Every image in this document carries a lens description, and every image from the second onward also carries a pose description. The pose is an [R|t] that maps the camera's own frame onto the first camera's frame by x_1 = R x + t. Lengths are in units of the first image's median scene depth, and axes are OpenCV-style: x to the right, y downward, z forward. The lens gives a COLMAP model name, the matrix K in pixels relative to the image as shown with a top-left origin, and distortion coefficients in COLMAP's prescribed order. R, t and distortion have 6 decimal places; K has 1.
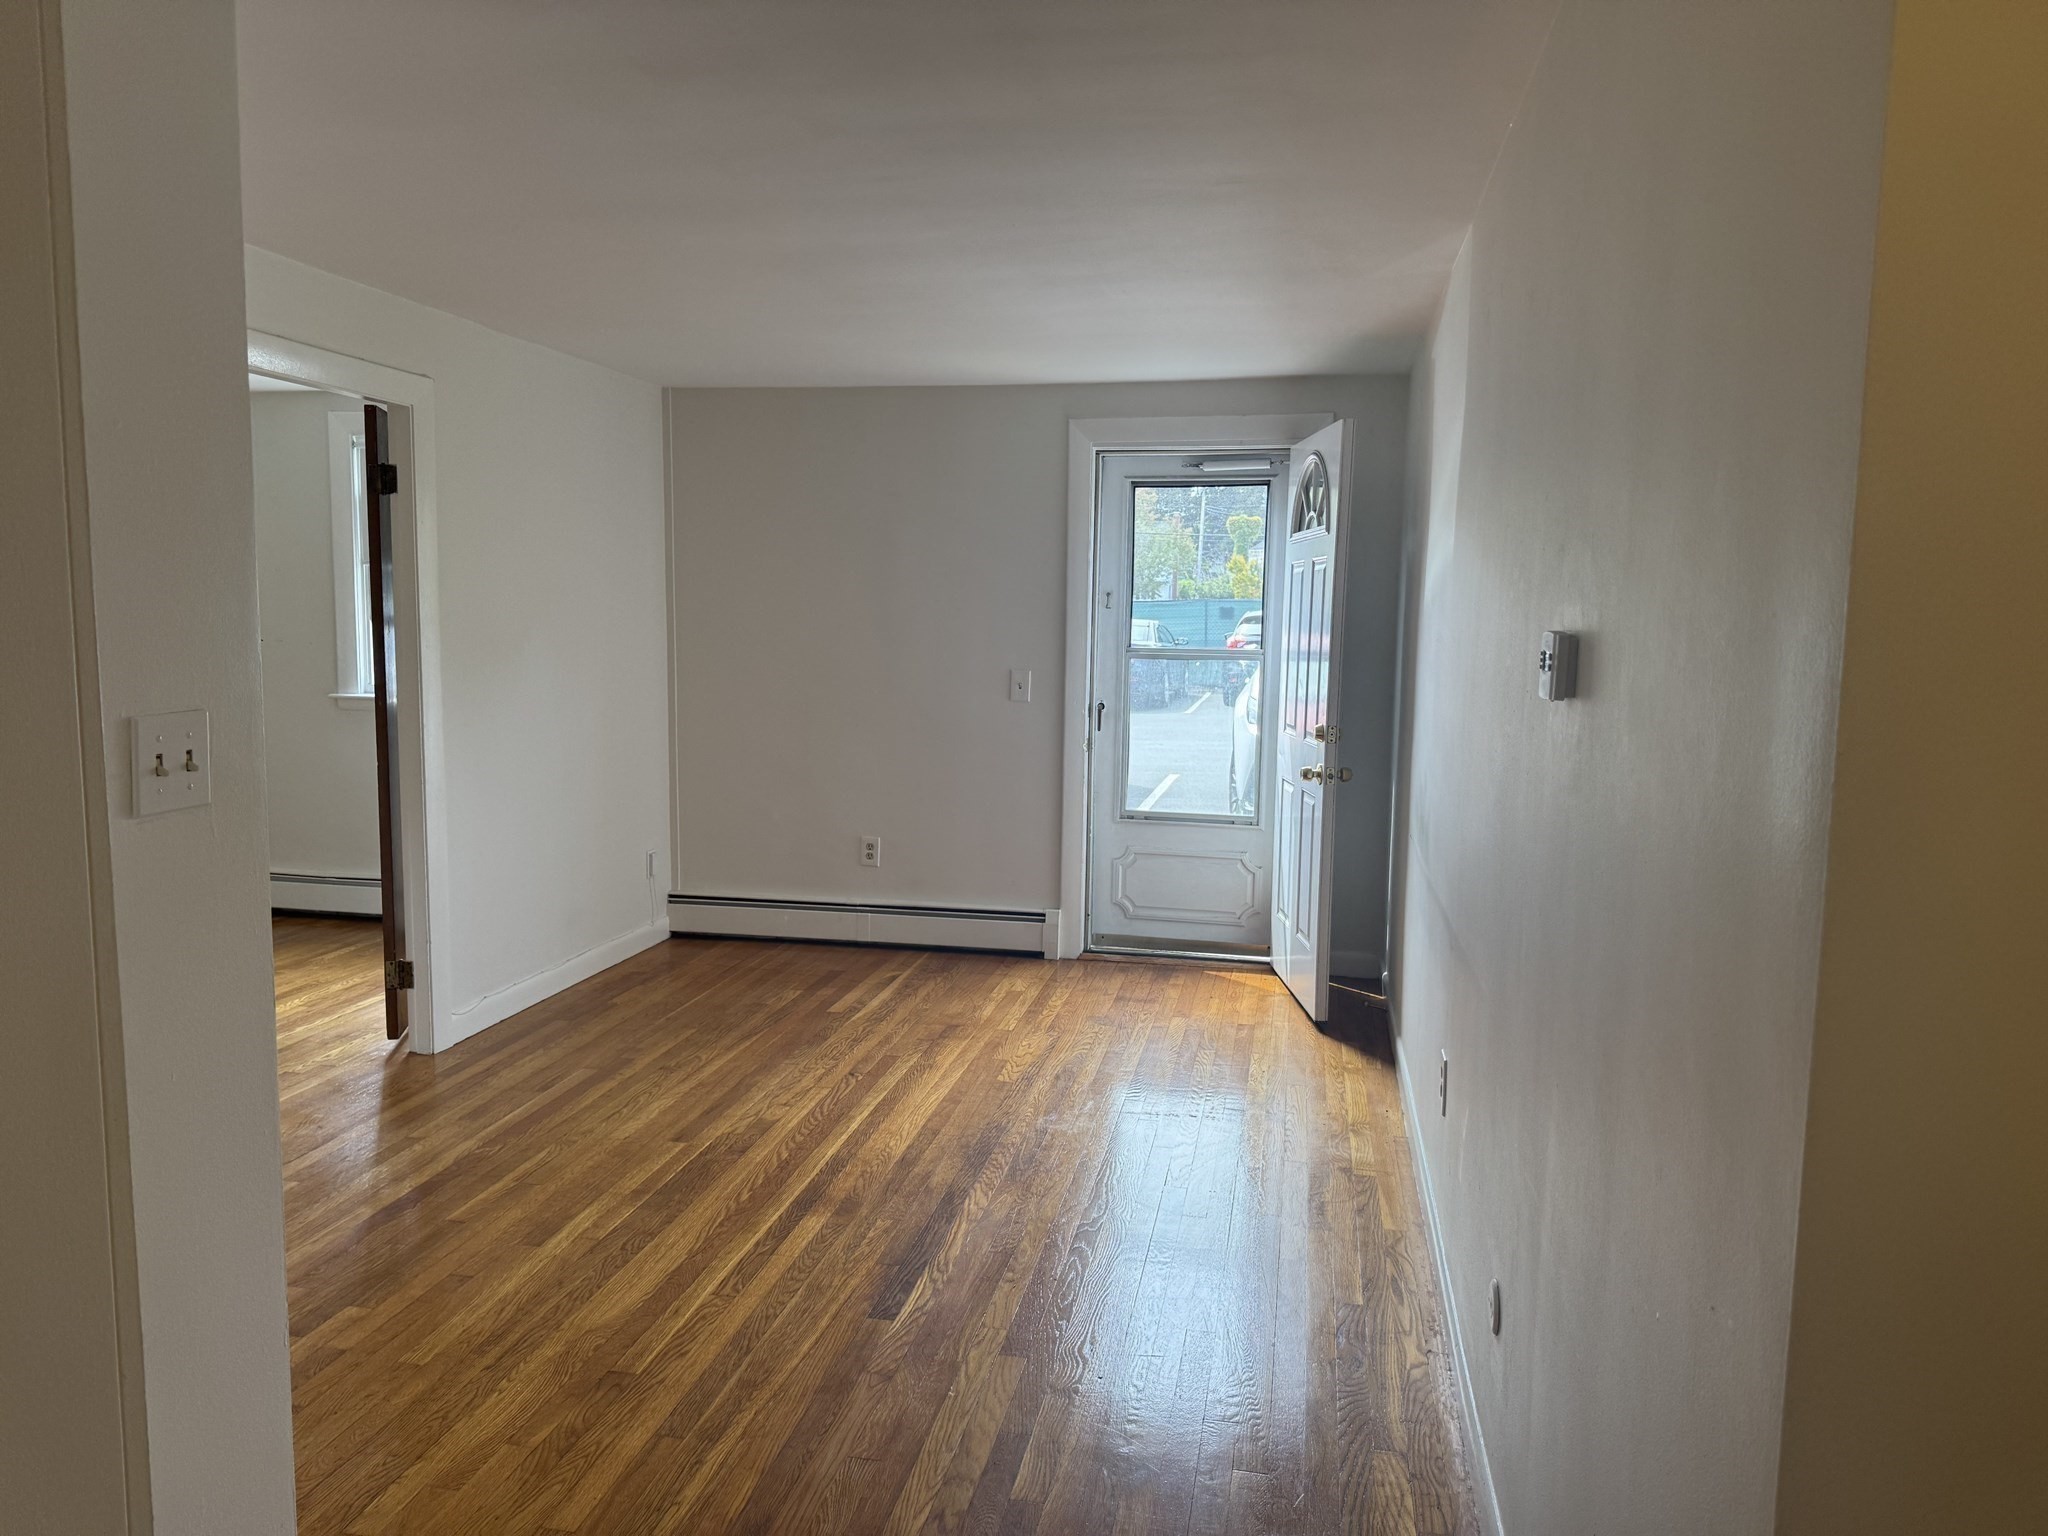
lens RADIAL K [[1419.5, 0, 1024.0], [0, 1419.5, 768.0], [0, 0, 1]] dist [0.177673, -0.388772]
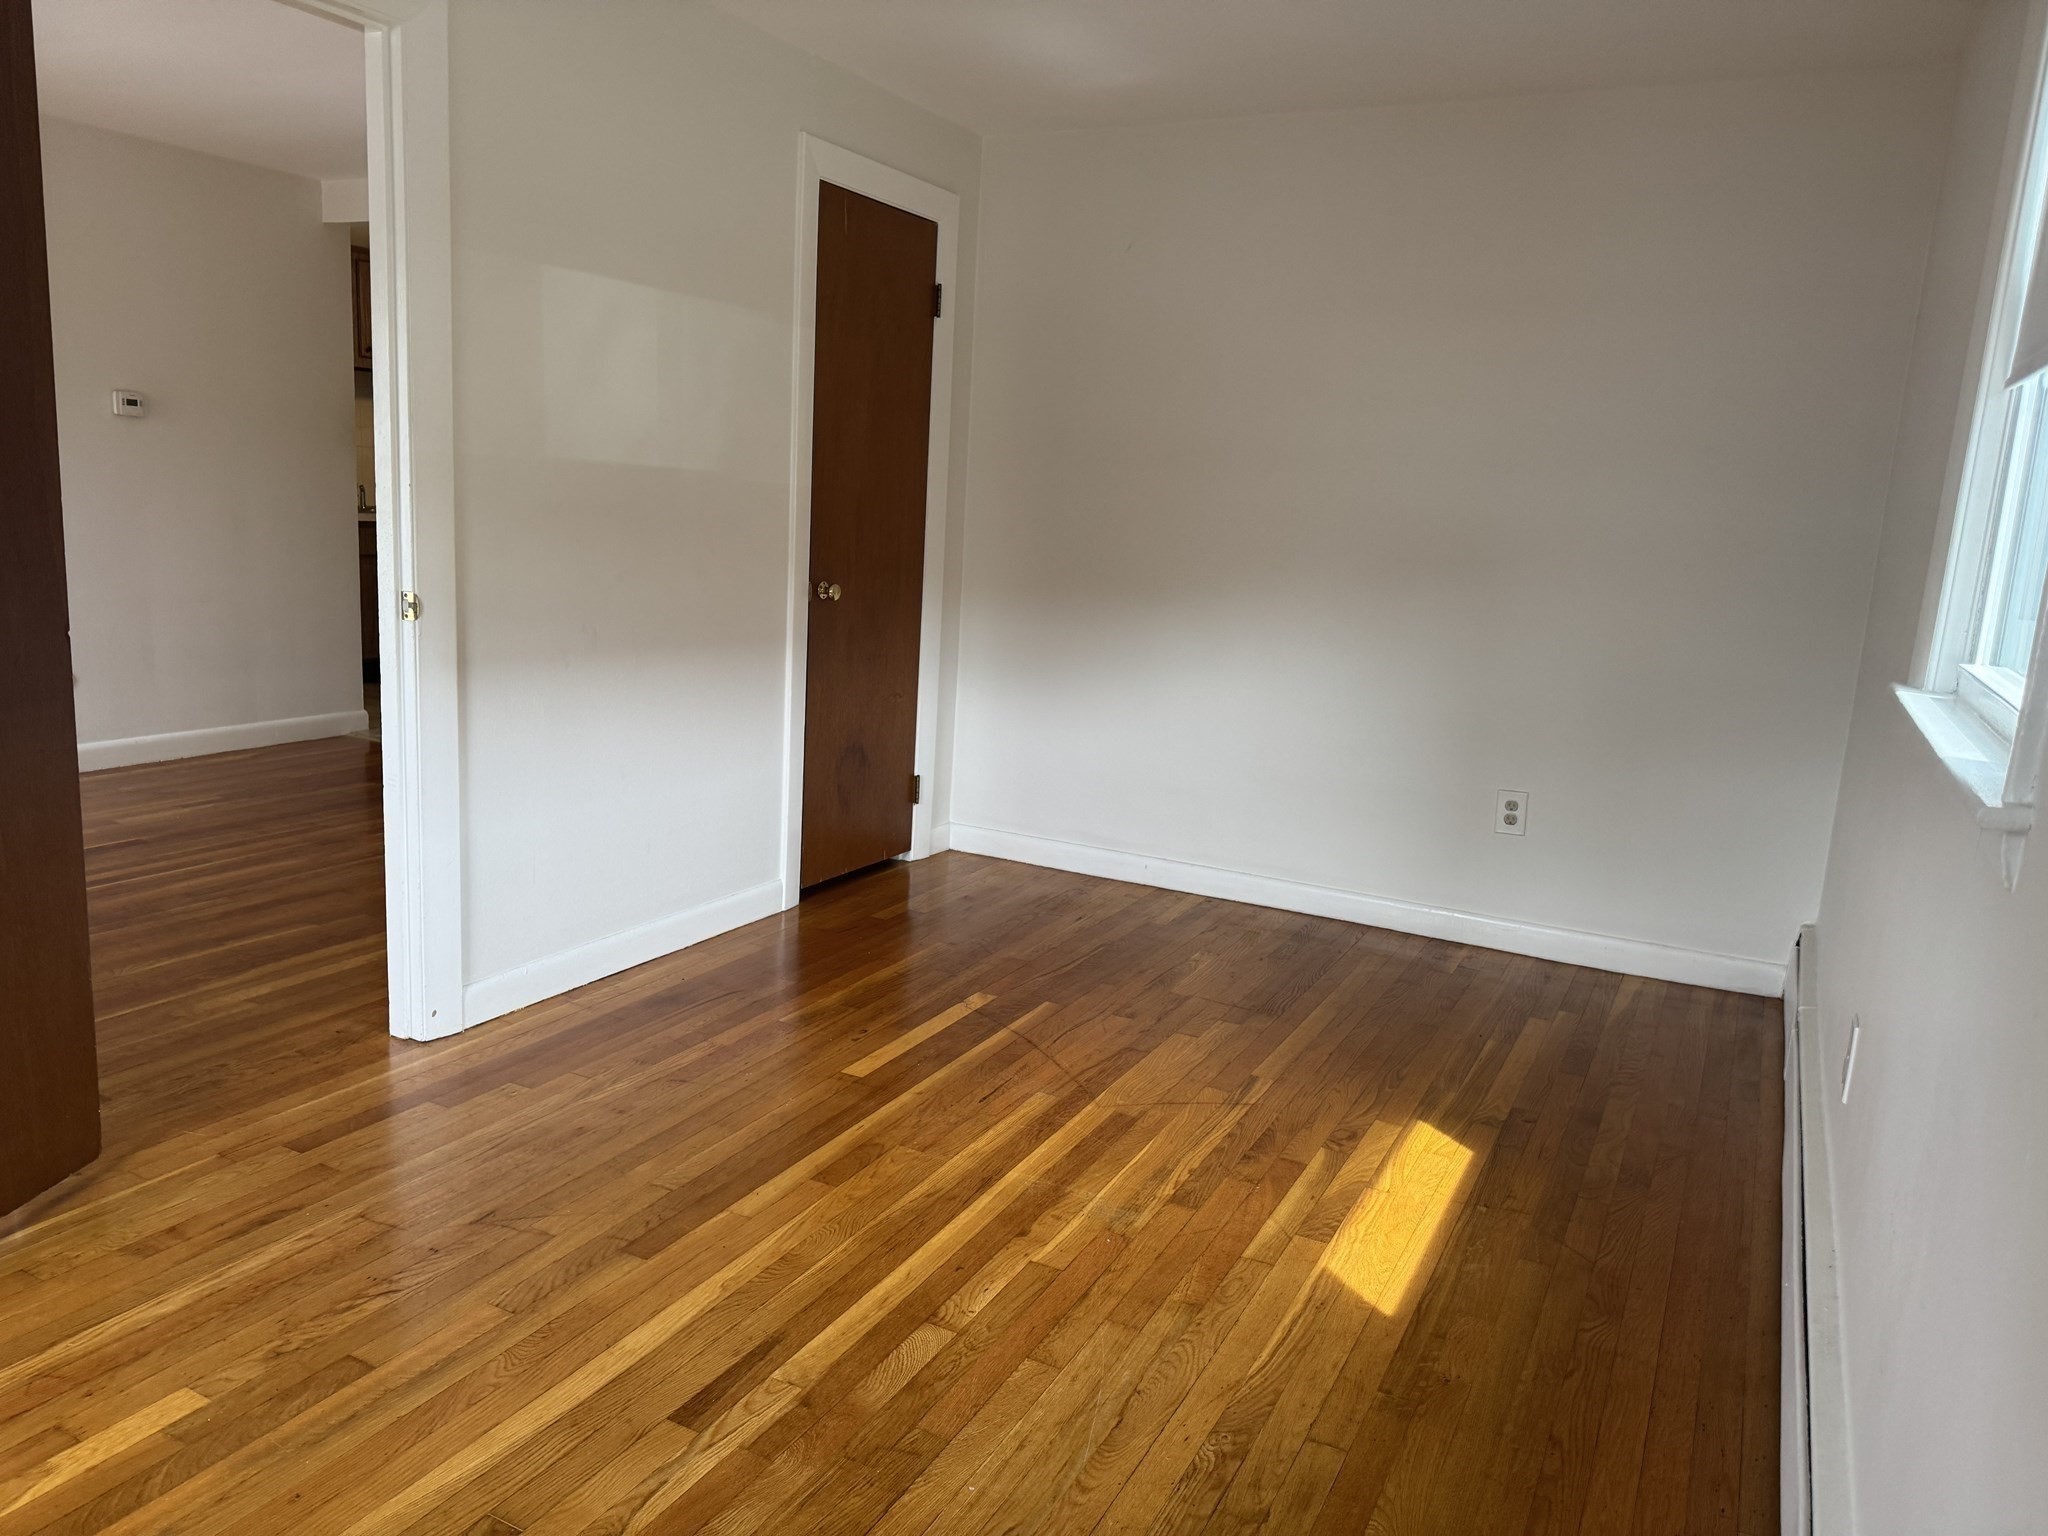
lens RADIAL K [[1437.3, 0, 1027.4], [0, 1437.3, 766.7], [0, 0, 1]] dist [0.066894, -0.092716]
pose [[-0.957771, -0.120686, 0.260979, -0.893218], [-0.041483, 0.956151, 0.289922, -0.119902], [-0.284525, 0.266853, -0.920780, 1.363736]]
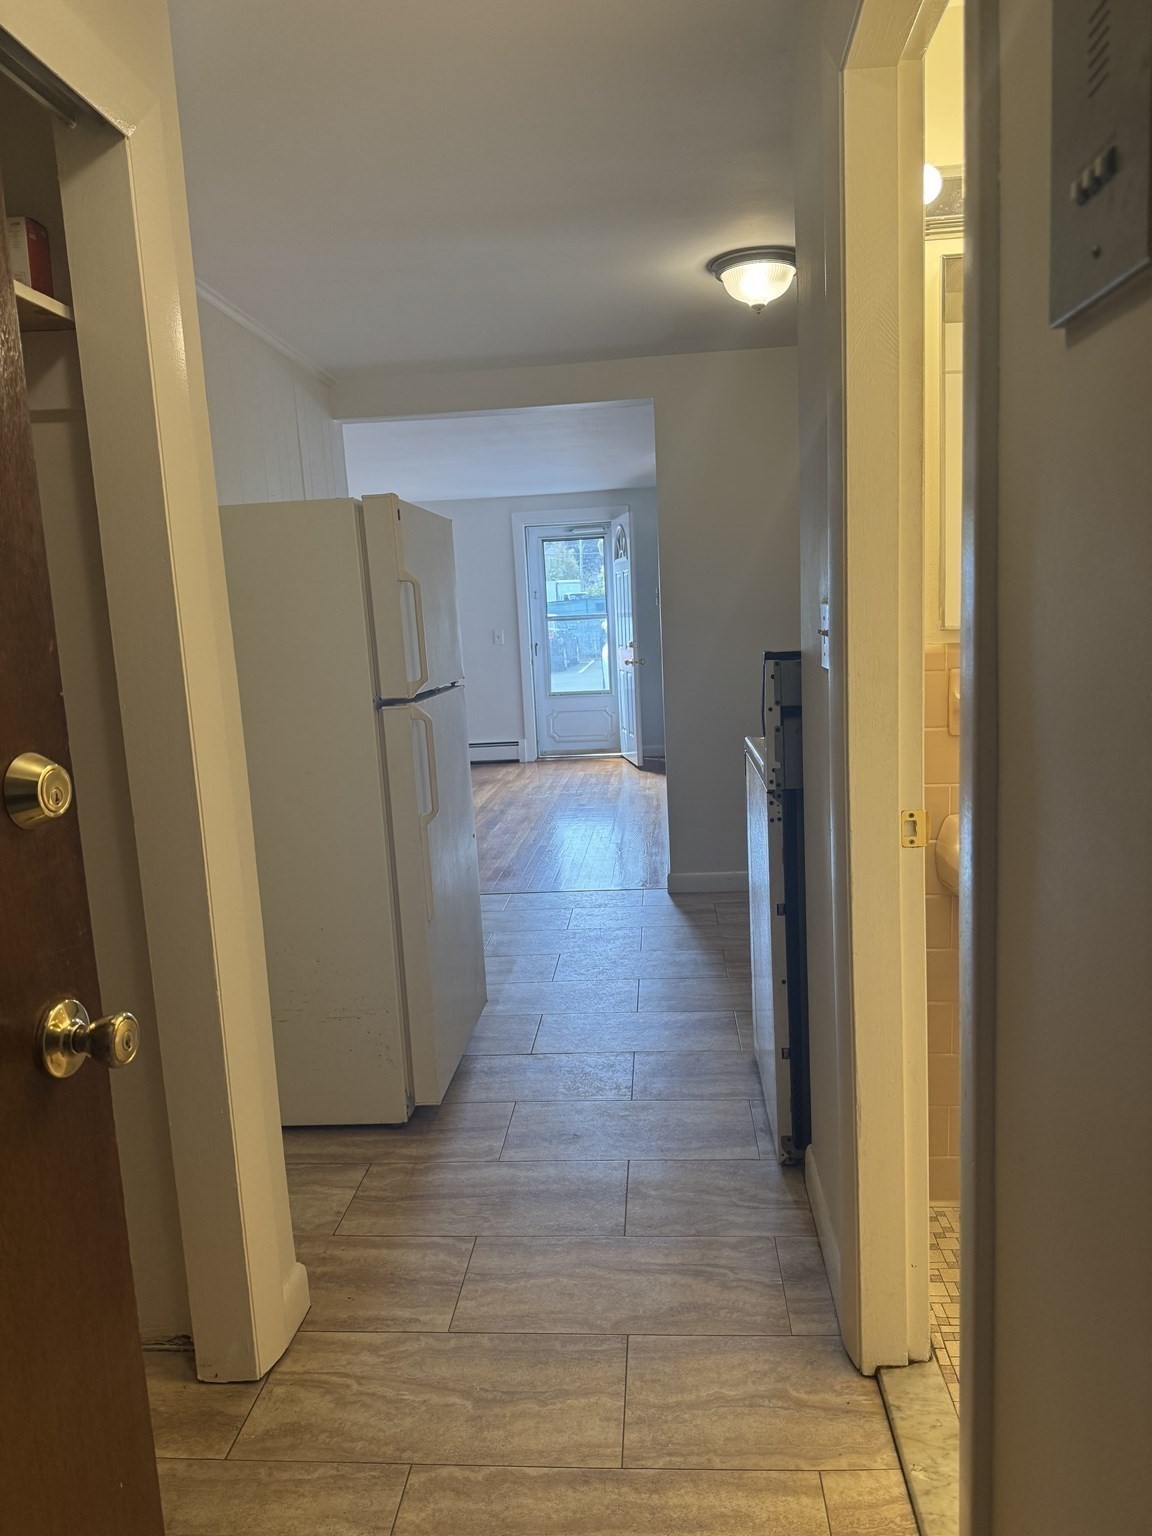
lens RADIAL K [[1064.6, 0, 576.0], [0, 1064.6, 768.0], [0, 0, 1]] dist [0.177673, -0.388772]
pose [[0.991309, -0.082158, 0.102744, -0.088374], [0.078774, 0.996221, 0.036579, 0.115798], [-0.105361, -0.028168, 0.994035, -0.816421]]
